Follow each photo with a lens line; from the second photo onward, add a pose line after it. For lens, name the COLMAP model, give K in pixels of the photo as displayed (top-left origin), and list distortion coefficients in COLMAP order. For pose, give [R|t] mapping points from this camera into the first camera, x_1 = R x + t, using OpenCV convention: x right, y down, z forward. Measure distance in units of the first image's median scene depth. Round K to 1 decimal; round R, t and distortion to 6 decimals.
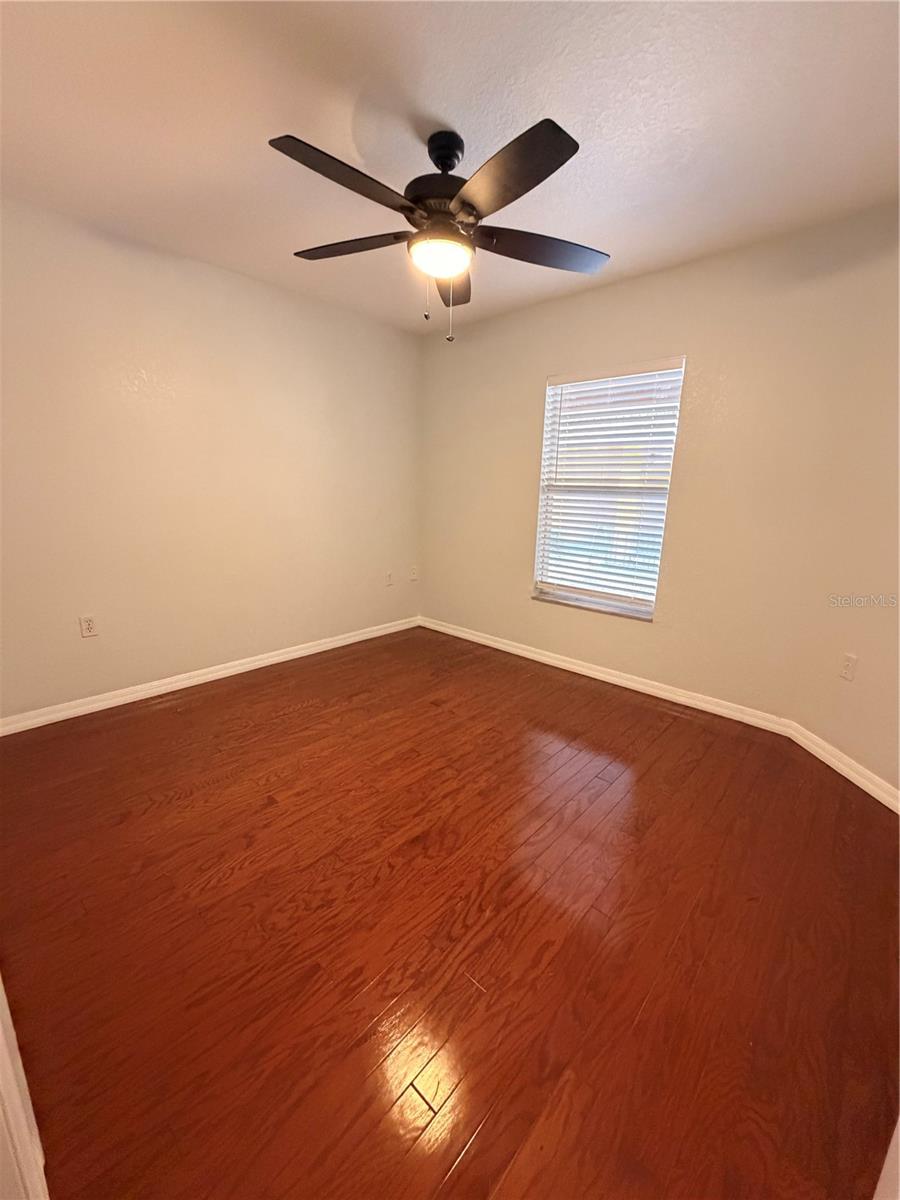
lens RADIAL K [[477.4, 0, 445.2], [0, 477.4, 590.9], [0, 0, 1]] dist [0.000147, 0.000163]
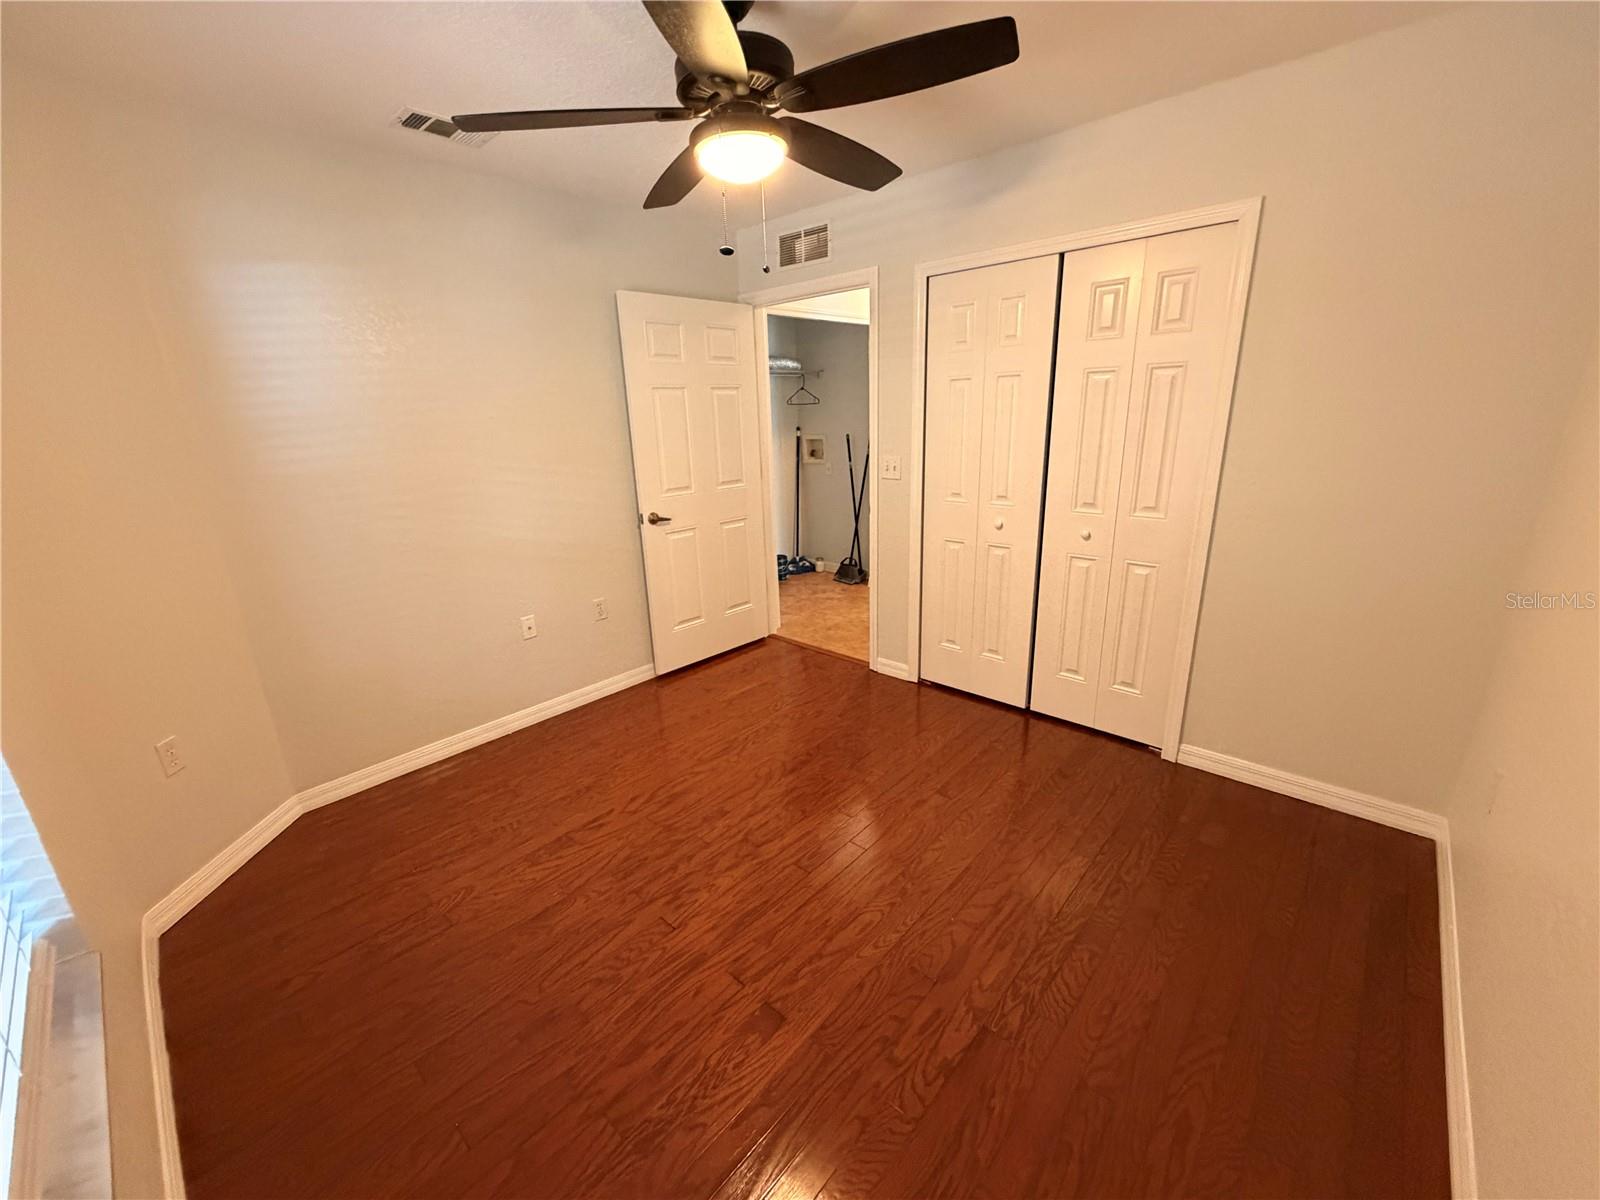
lens RADIAL K [[636.5, 0, 795.8], [0, 636.5, 602.0], [0, 0, 1]] dist [0.000147, 0.000163]
pose [[-0.999928, 0.011824, -0.002004, -0.054403], [0.009309, 0.870646, 0.491822, -0.453576], [0.007560, 0.491768, -0.870693, 1.620404]]
